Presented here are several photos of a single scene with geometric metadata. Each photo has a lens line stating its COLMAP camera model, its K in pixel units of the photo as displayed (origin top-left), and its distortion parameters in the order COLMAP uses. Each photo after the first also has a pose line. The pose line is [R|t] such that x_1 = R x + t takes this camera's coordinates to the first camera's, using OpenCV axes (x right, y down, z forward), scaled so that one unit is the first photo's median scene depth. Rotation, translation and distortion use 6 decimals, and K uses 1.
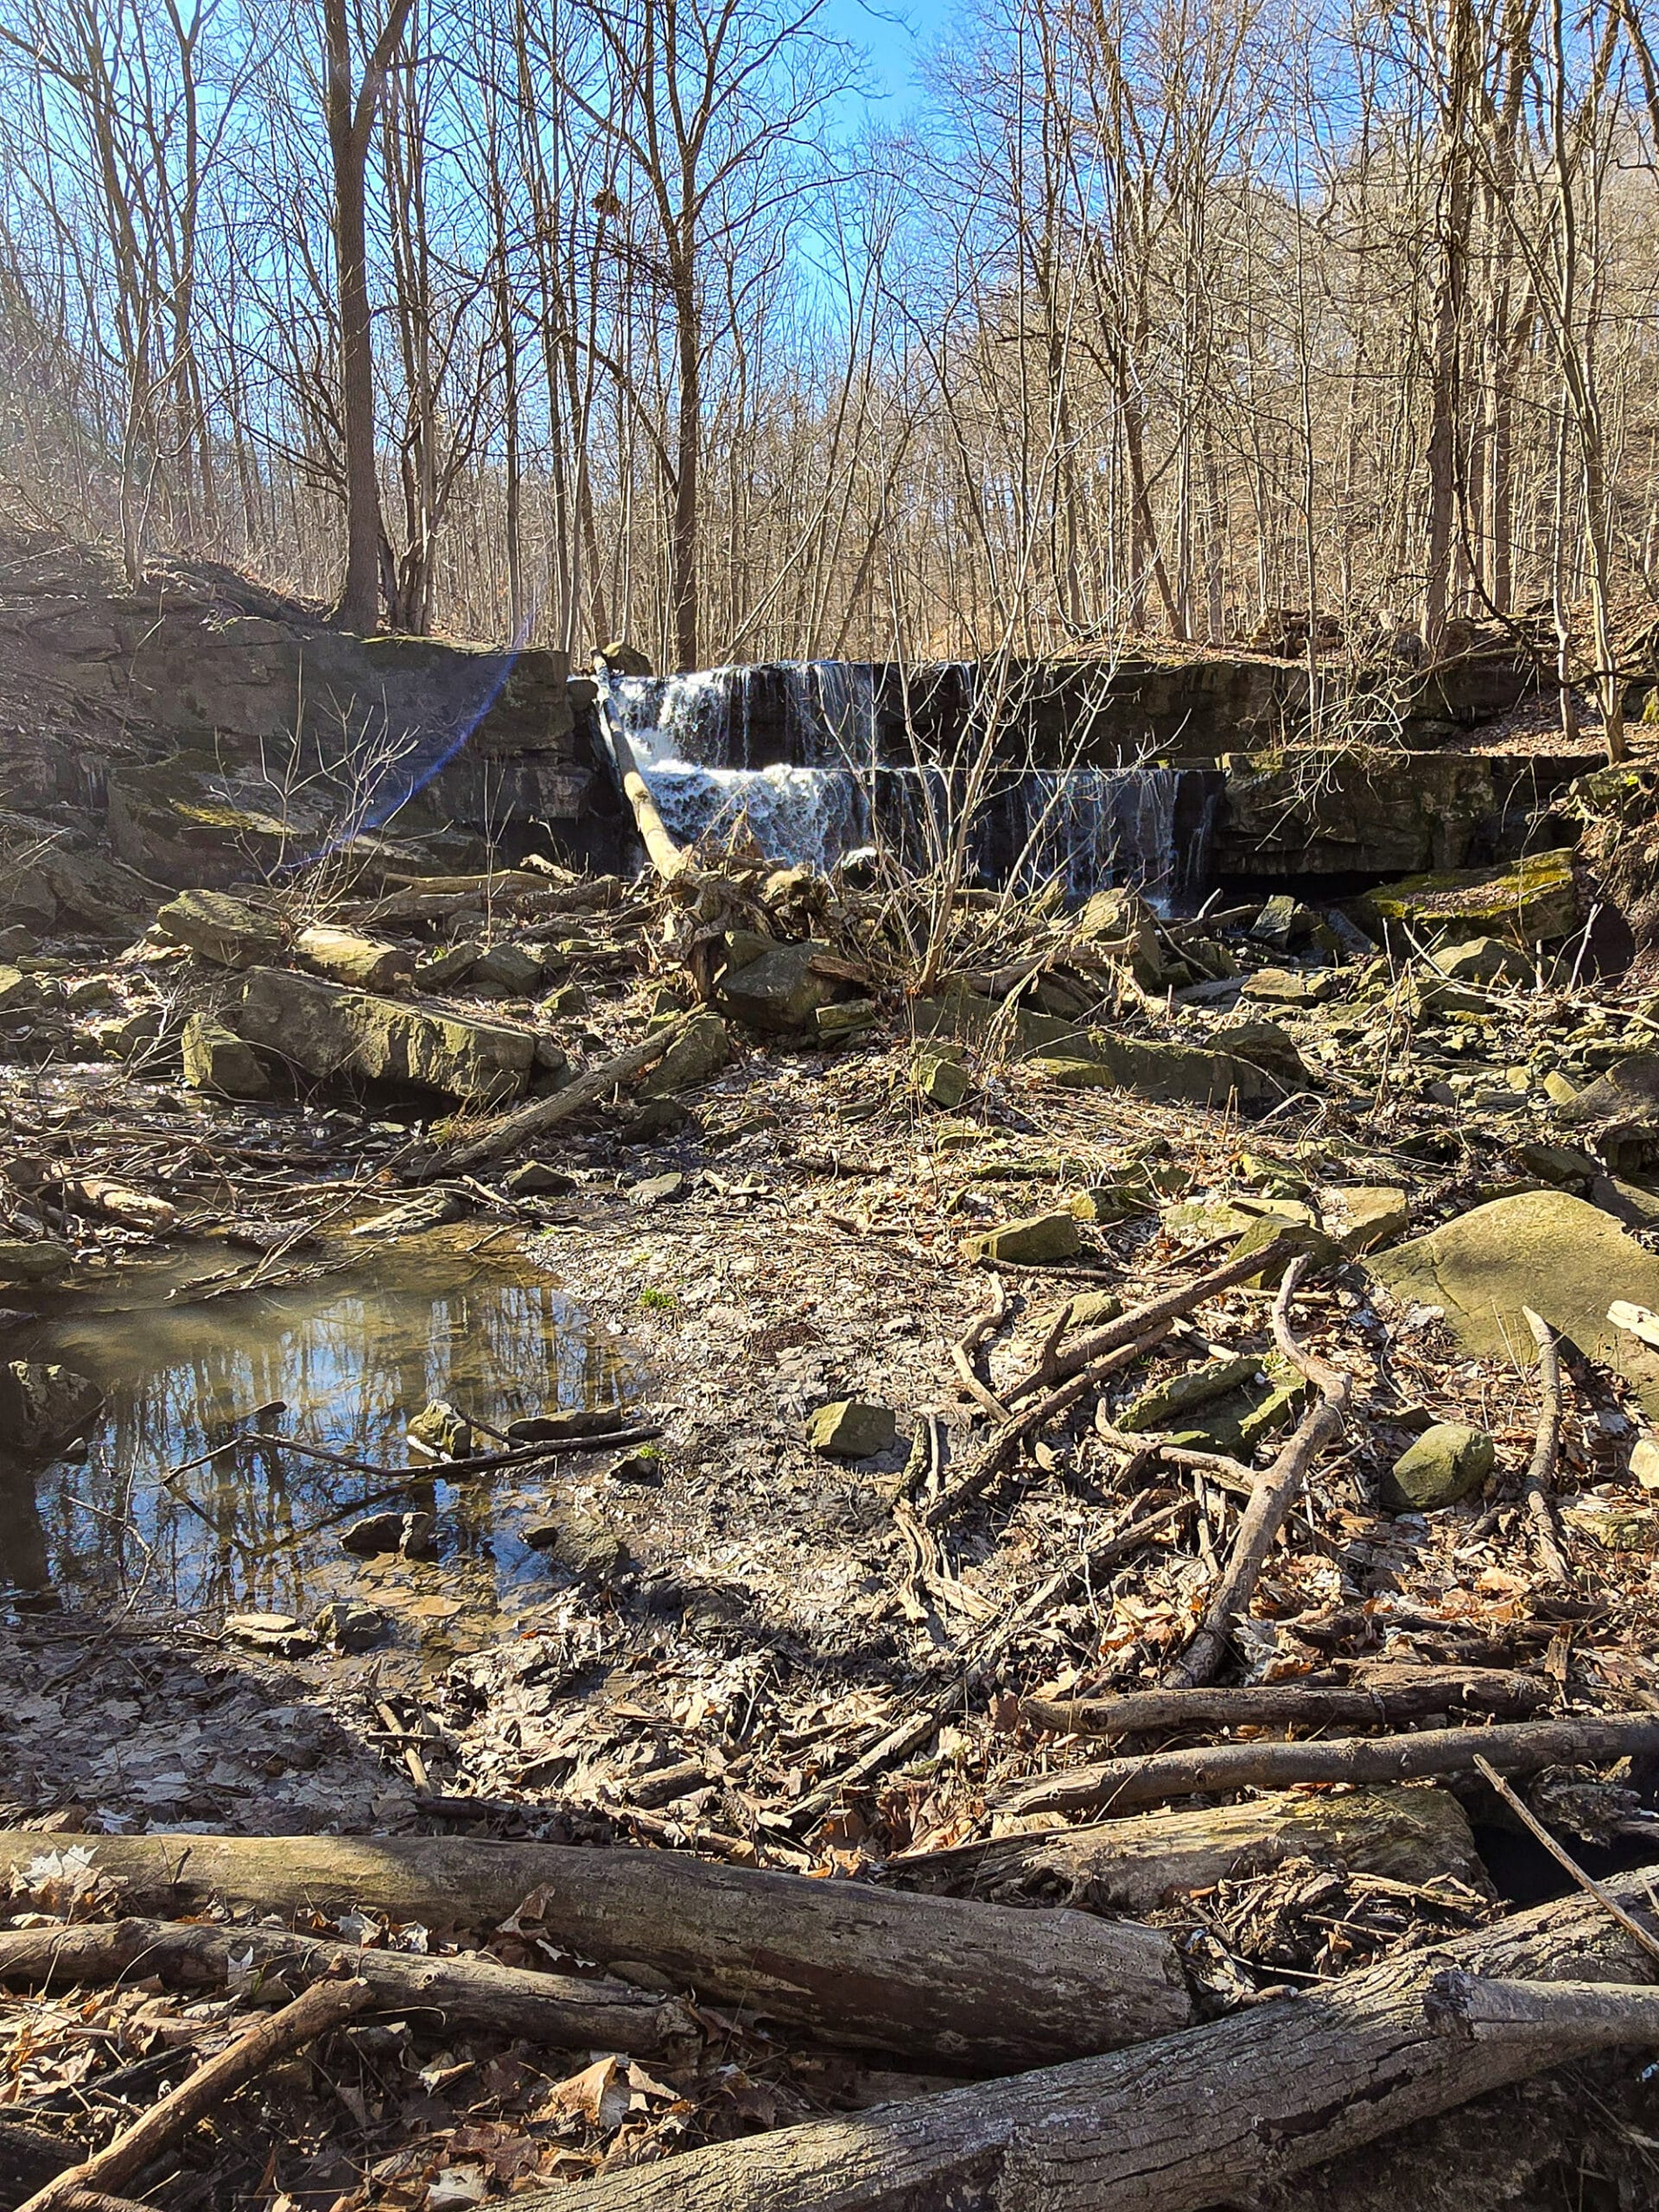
lens RADIAL K [[1460.8, 0, 825.9], [0, 1460.8, 1119.4], [0, 0, 1]] dist [-0.027355, 0.012057]
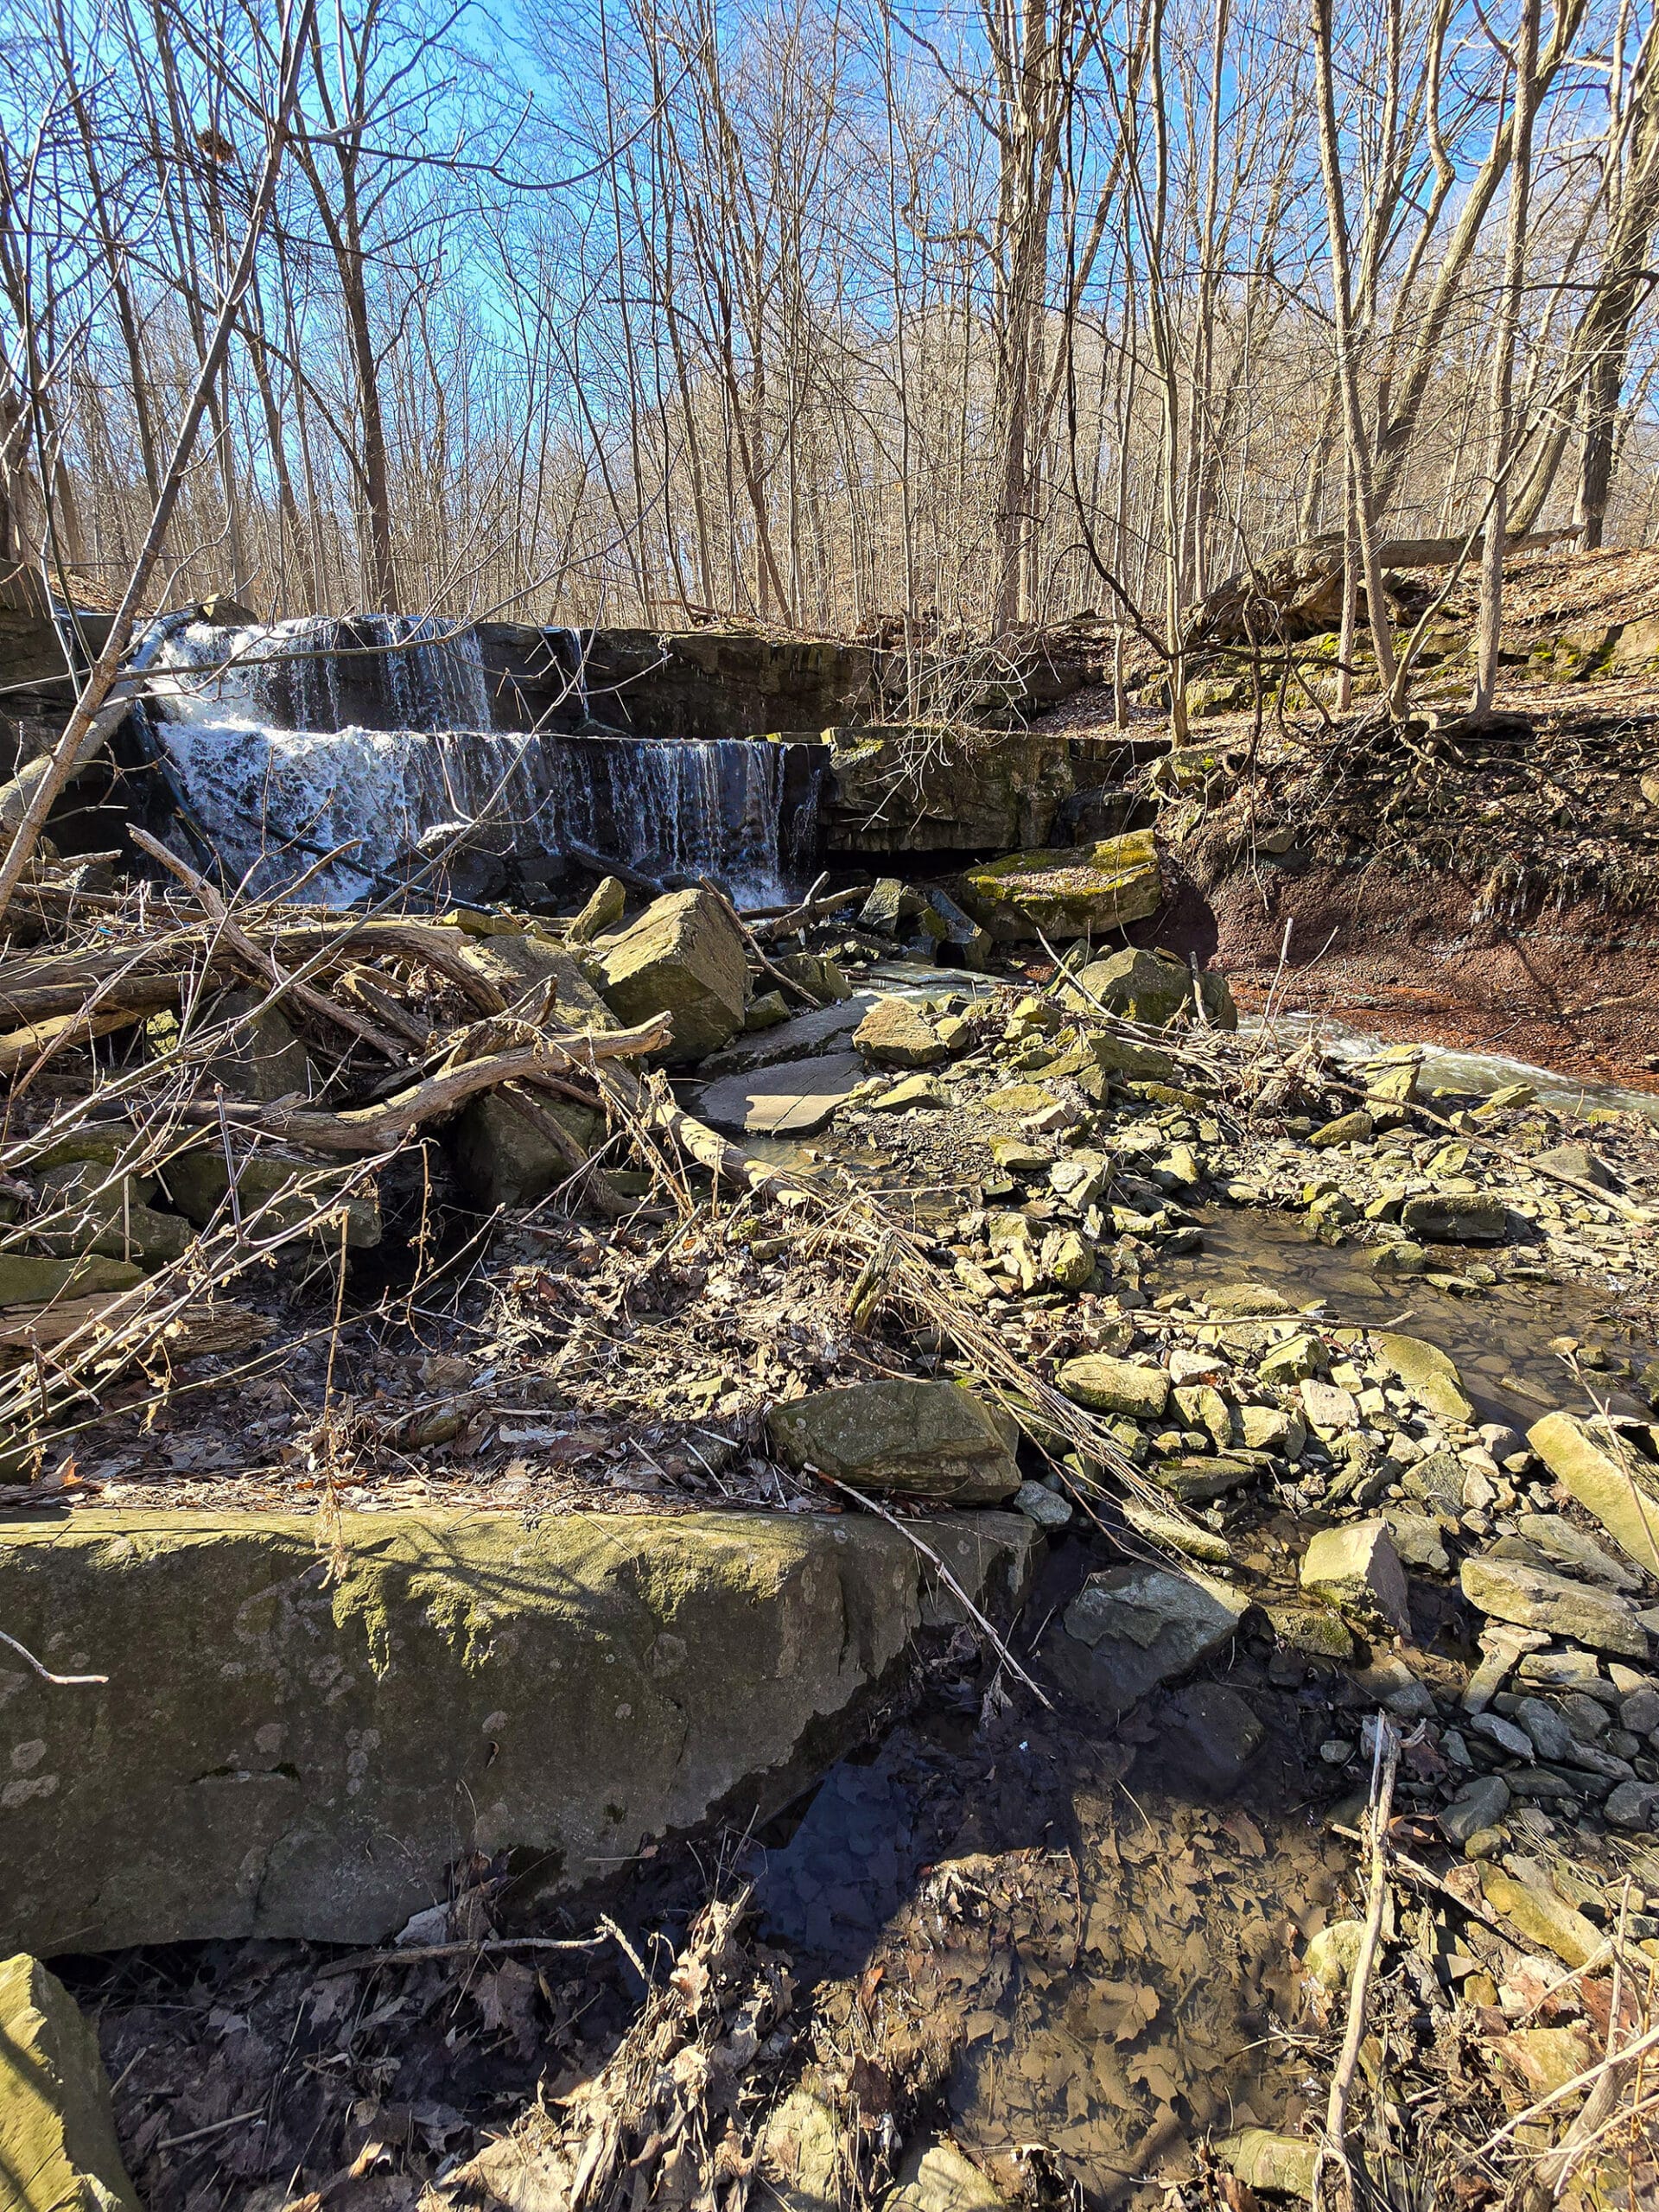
lens RADIAL K [[898.4, 0, 822.1], [0, 898.4, 1110.6], [0, 0, 1]] dist [-0.009268, 0.002022]
pose [[0.969558, -0.065616, 0.235905, 0.116348], [0.032761, 0.989526, 0.140589, -0.084315], [-0.242659, -0.128581, 0.961553, 0.407067]]
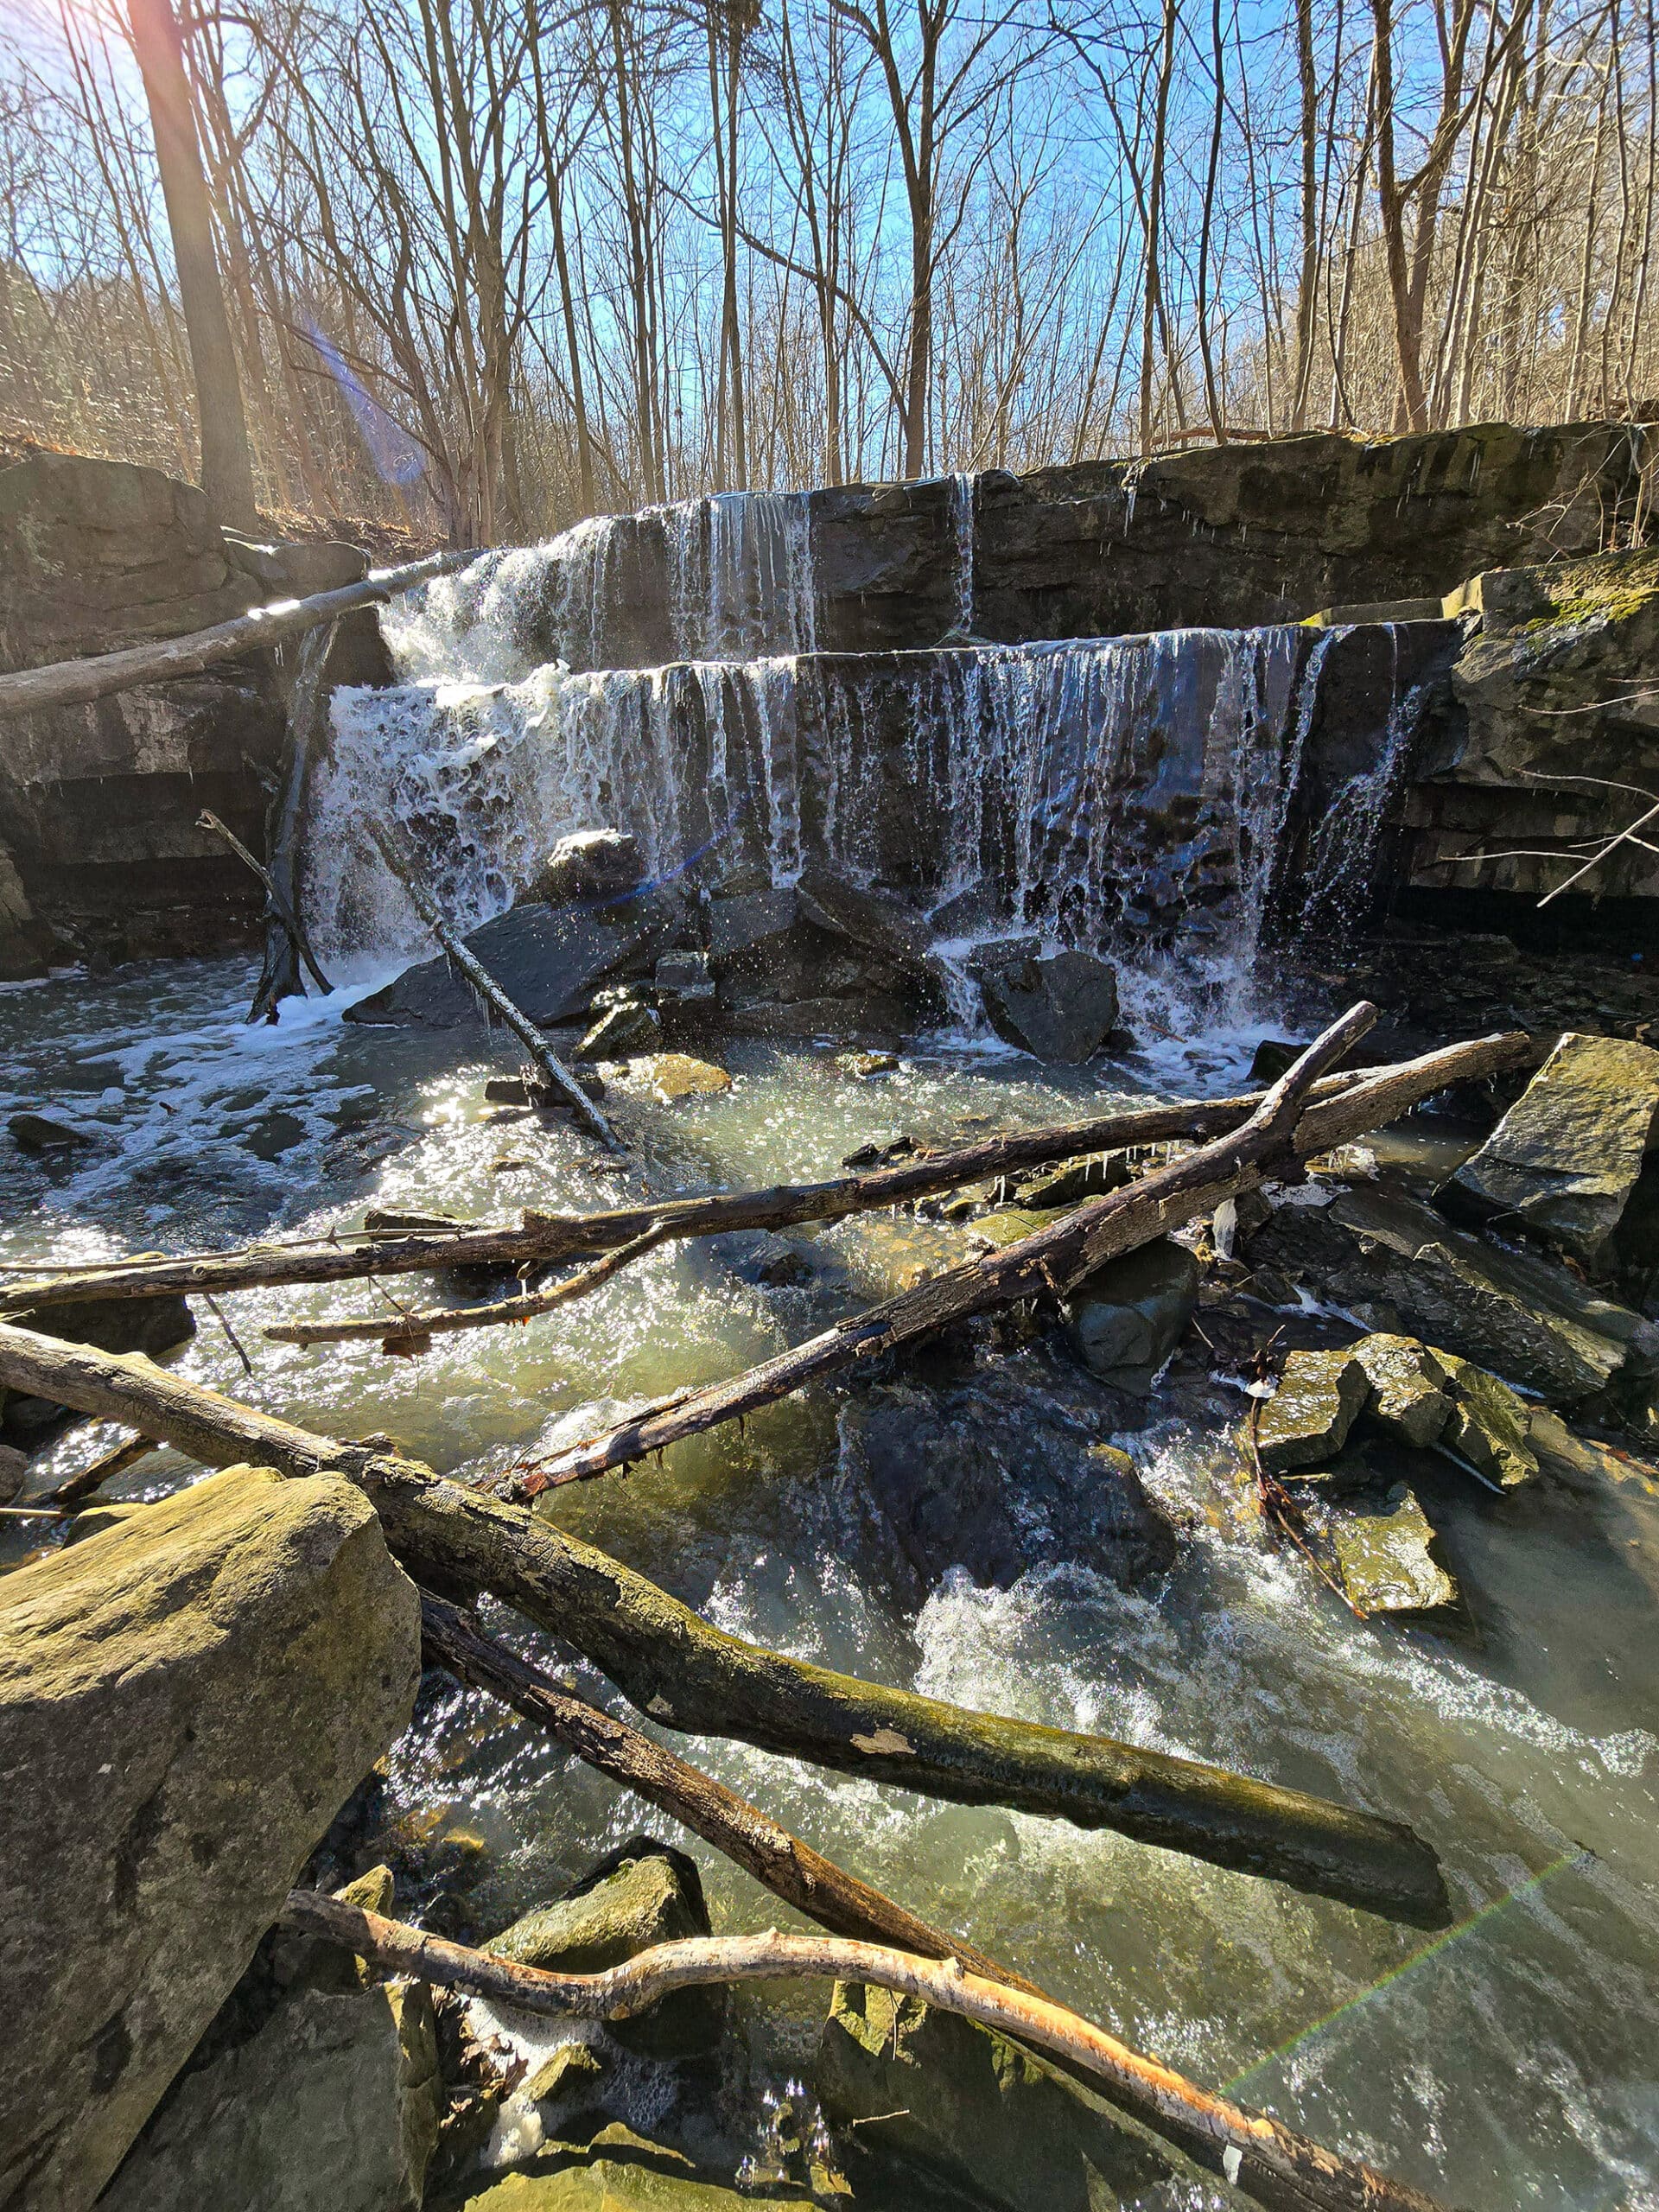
lens RADIAL K [[898.4, 0, 822.6], [0, 898.4, 1111.0], [0, 0, 1]] dist [-0.009268, 0.002022]
pose [[0.946461, 0.100791, -0.306680, 0.218601], [-0.046756, 0.982792, 0.178700, -0.160099], [0.319414, -0.154793, 0.934887, 0.771678]]
